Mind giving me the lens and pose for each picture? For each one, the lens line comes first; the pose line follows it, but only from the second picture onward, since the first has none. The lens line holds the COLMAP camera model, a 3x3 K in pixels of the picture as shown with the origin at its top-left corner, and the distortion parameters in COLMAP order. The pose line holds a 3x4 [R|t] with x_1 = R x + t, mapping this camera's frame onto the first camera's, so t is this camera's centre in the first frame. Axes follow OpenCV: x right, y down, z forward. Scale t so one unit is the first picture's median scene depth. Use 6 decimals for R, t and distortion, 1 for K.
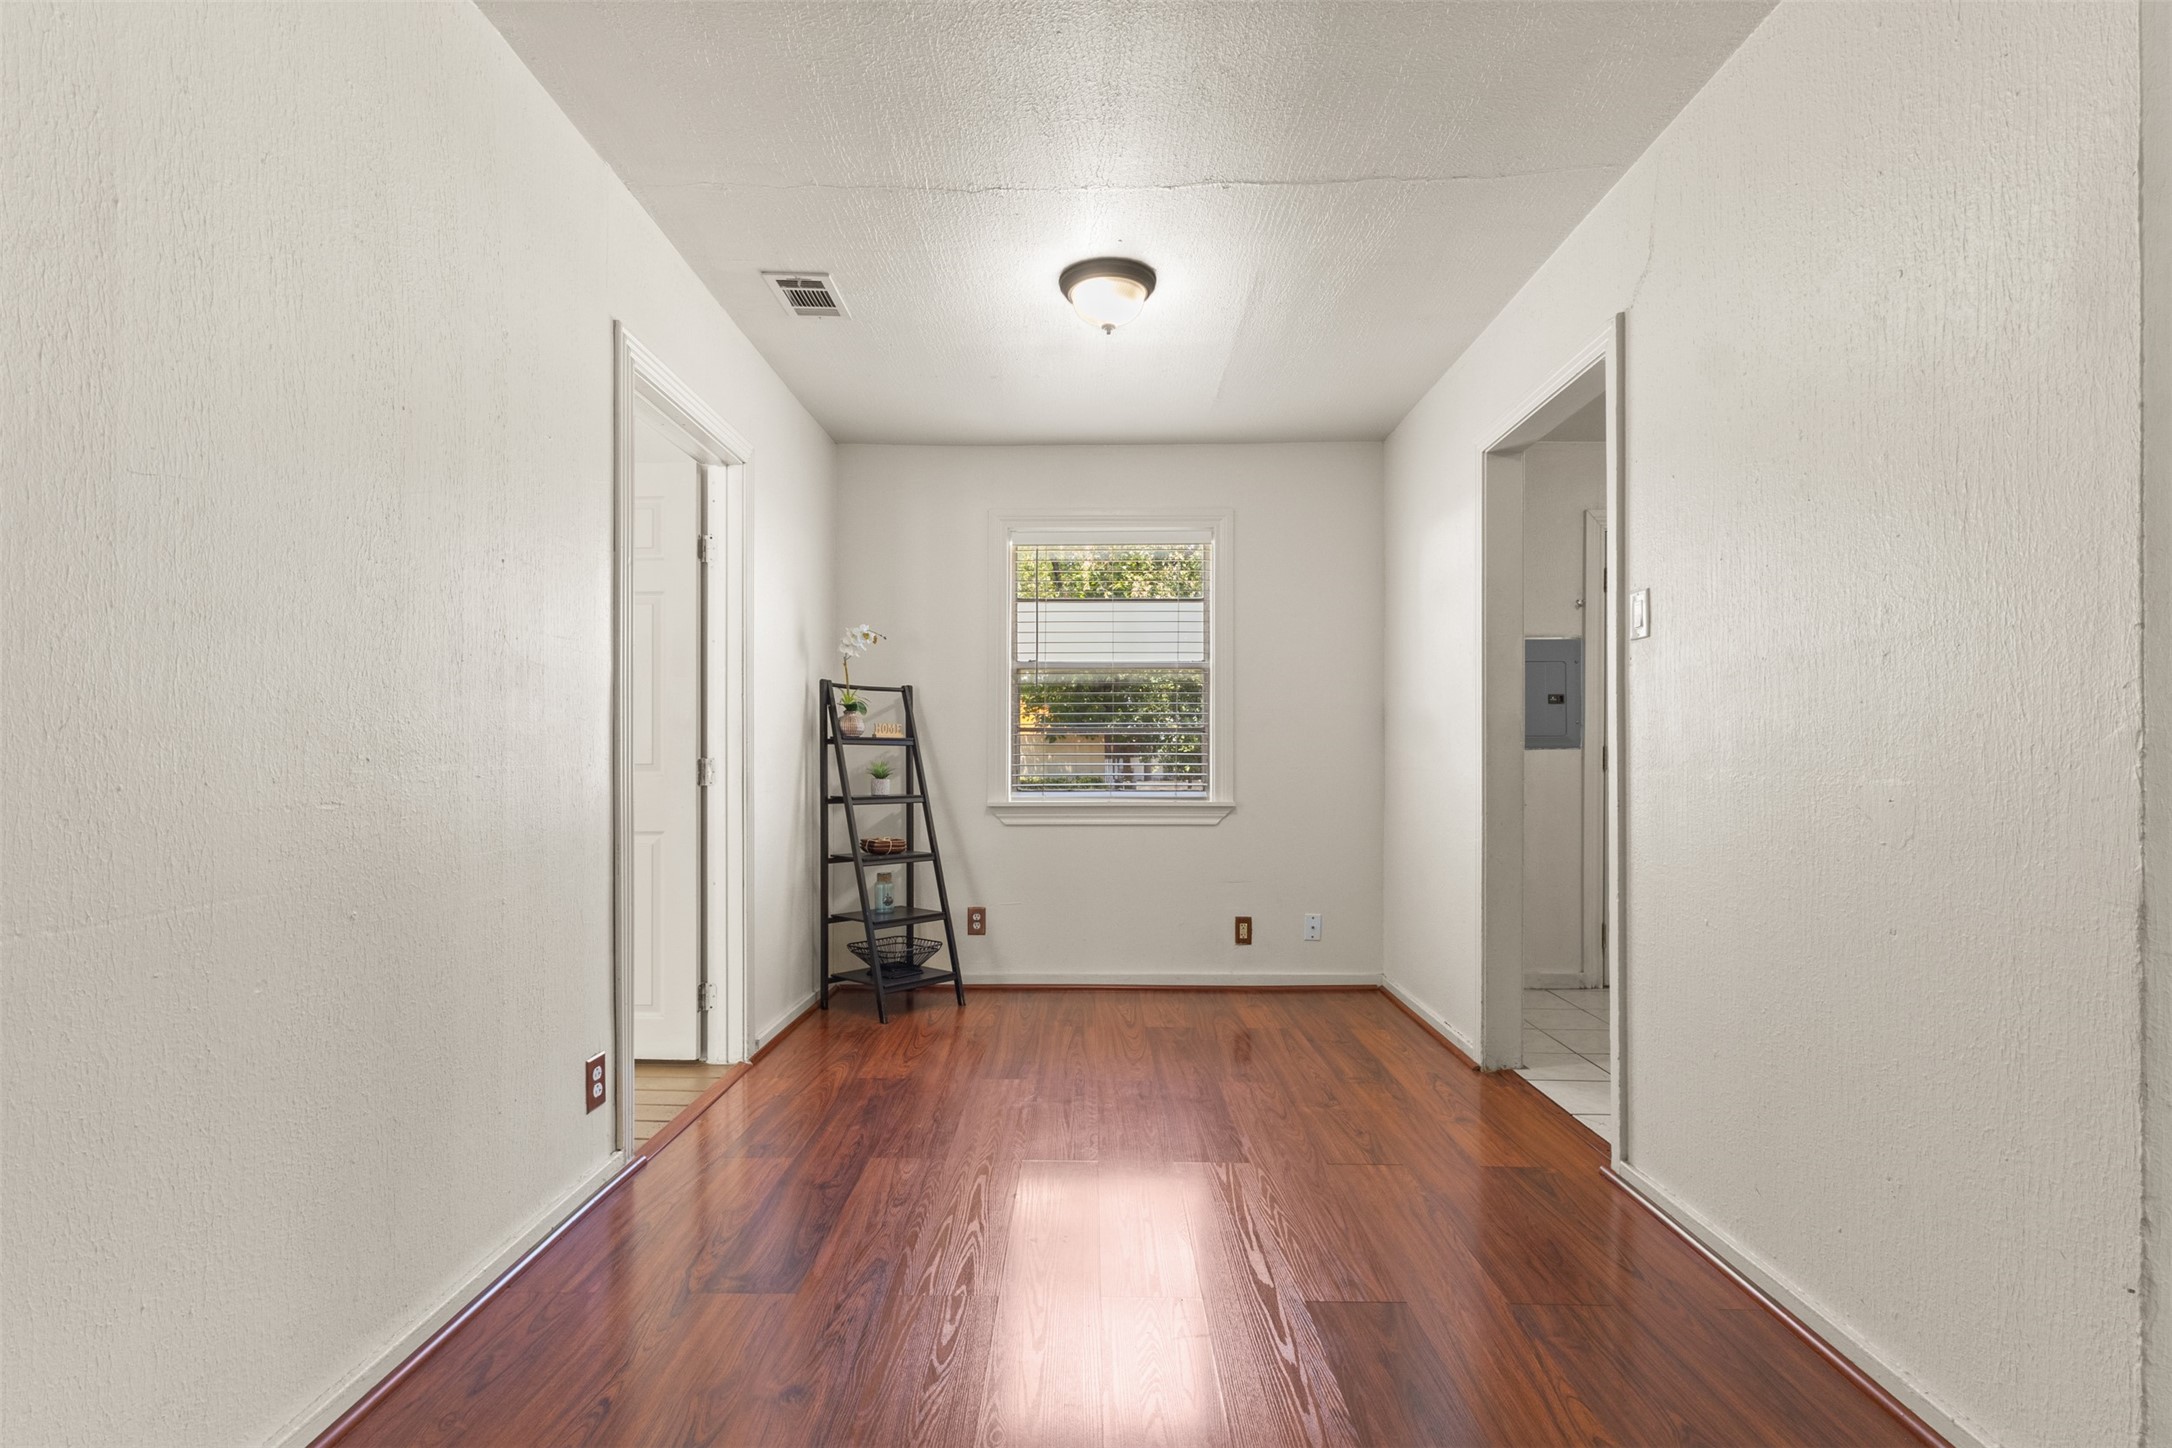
lens RADIAL K [[1007.0, 0, 1078.5], [0, 1007.0, 752.0], [0, 0, 1]] dist [-0.002389, 0.000212]
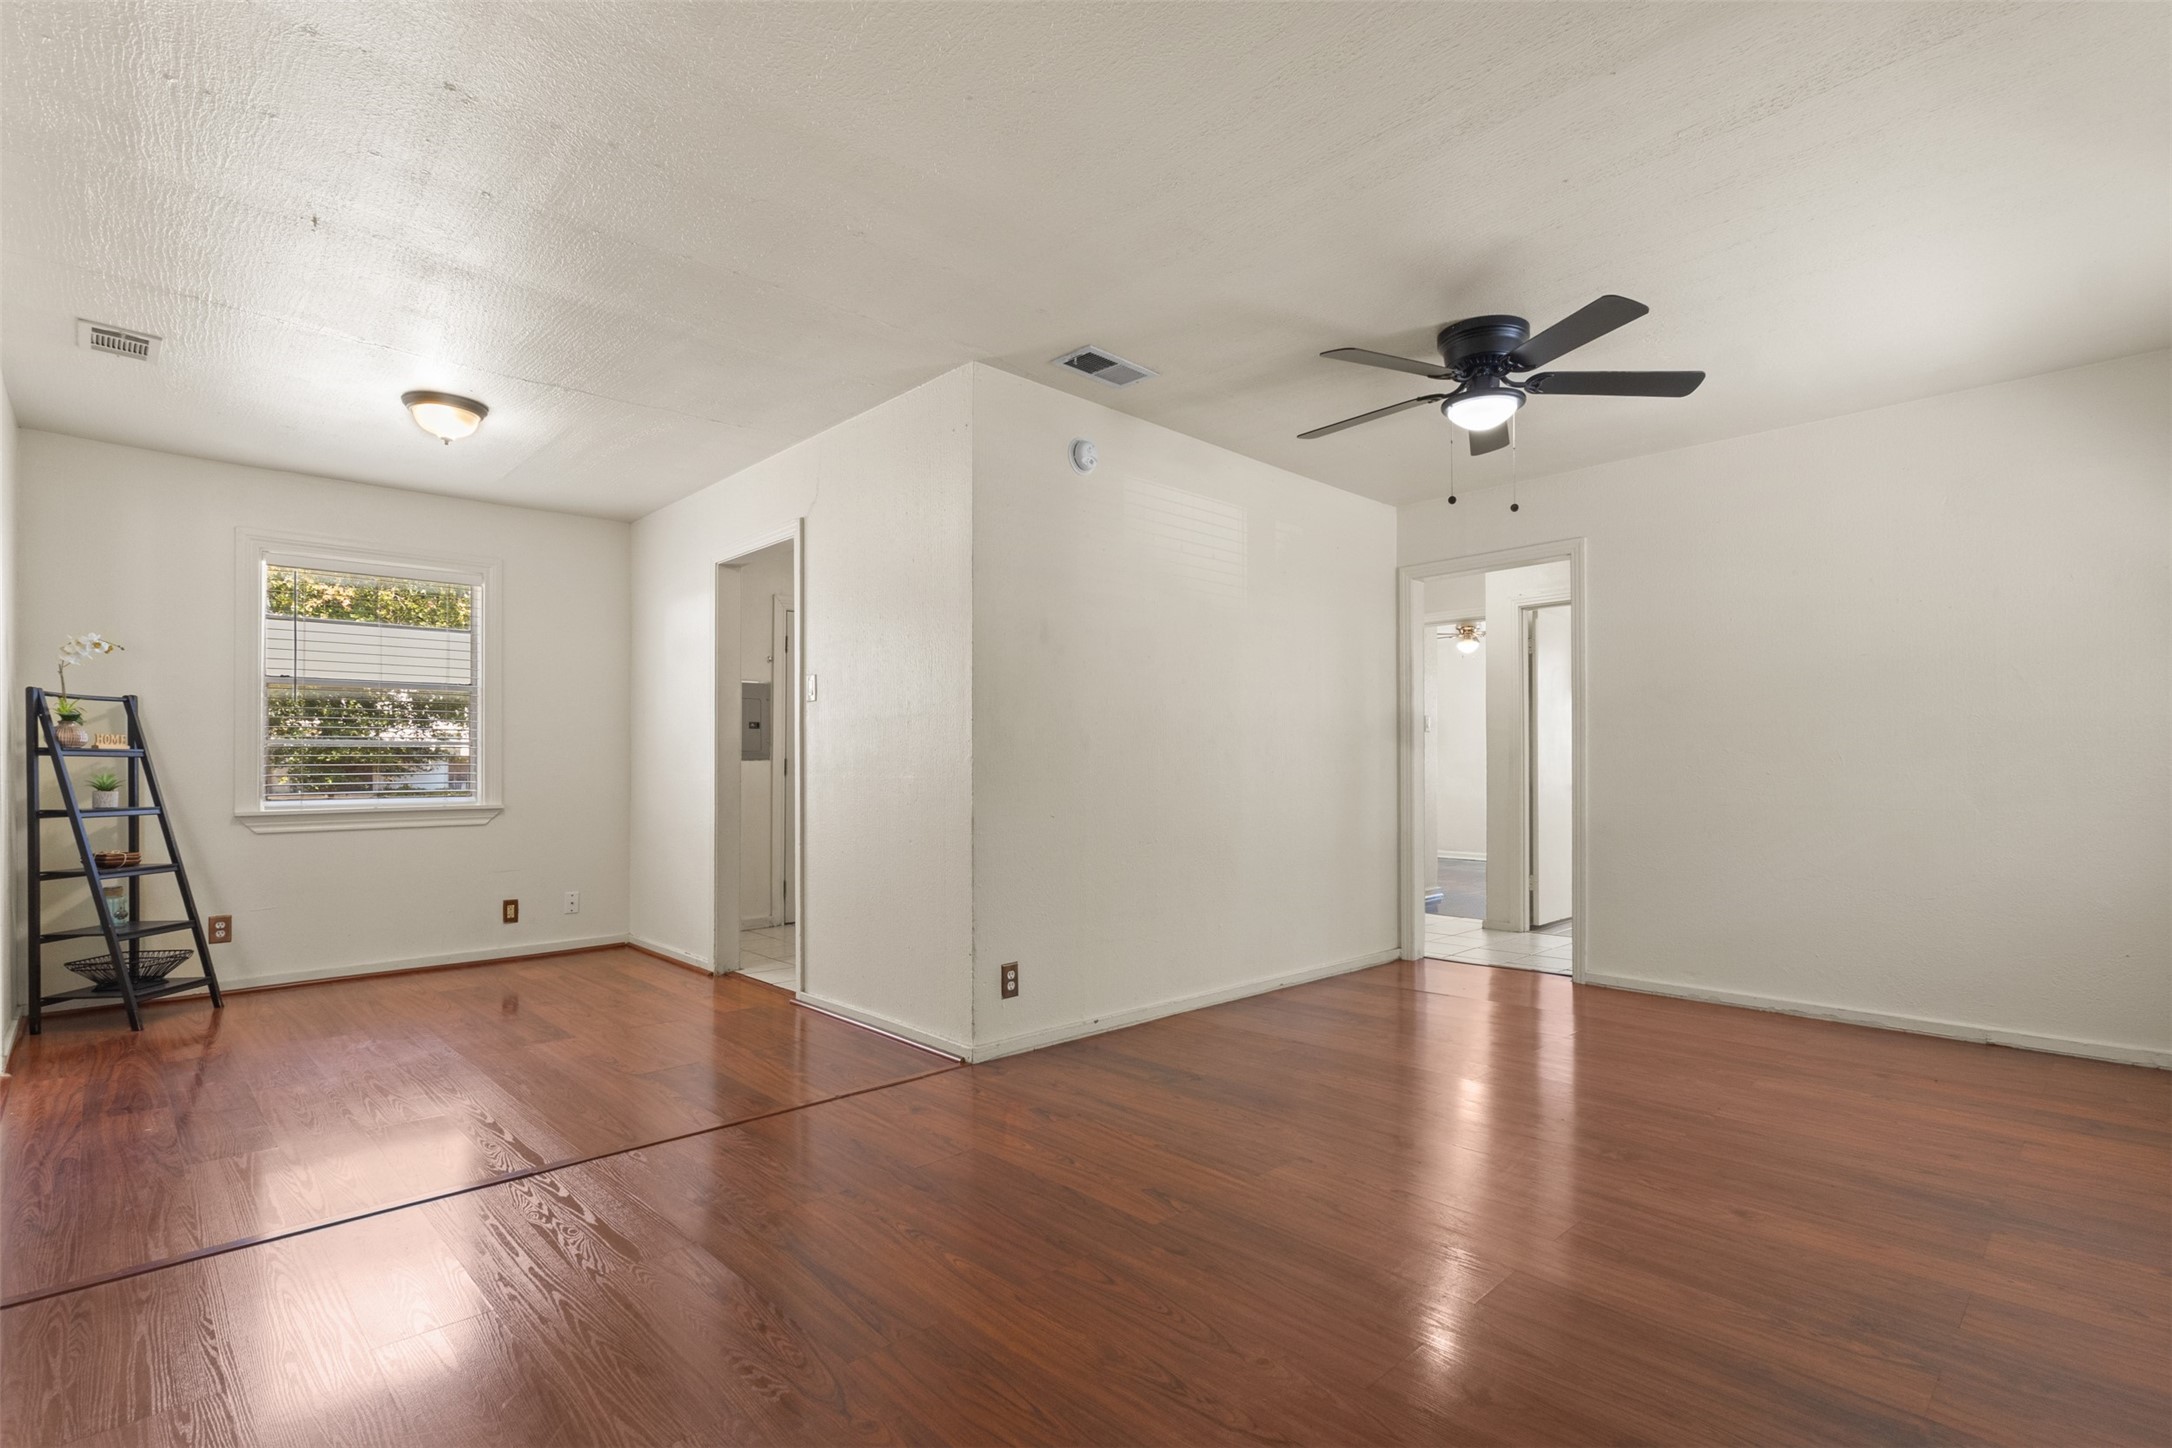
lens RADIAL K [[1007.0, 0, 1078.5], [0, 1007.0, 752.0], [0, 0, 1]] dist [-0.002389, 0.000212]
pose [[0.713226, 0.006285, 0.700906, -0.210378], [-0.000677, 0.999966, -0.008279, -0.003732], [-0.700934, 0.005430, 0.713205, -0.358731]]
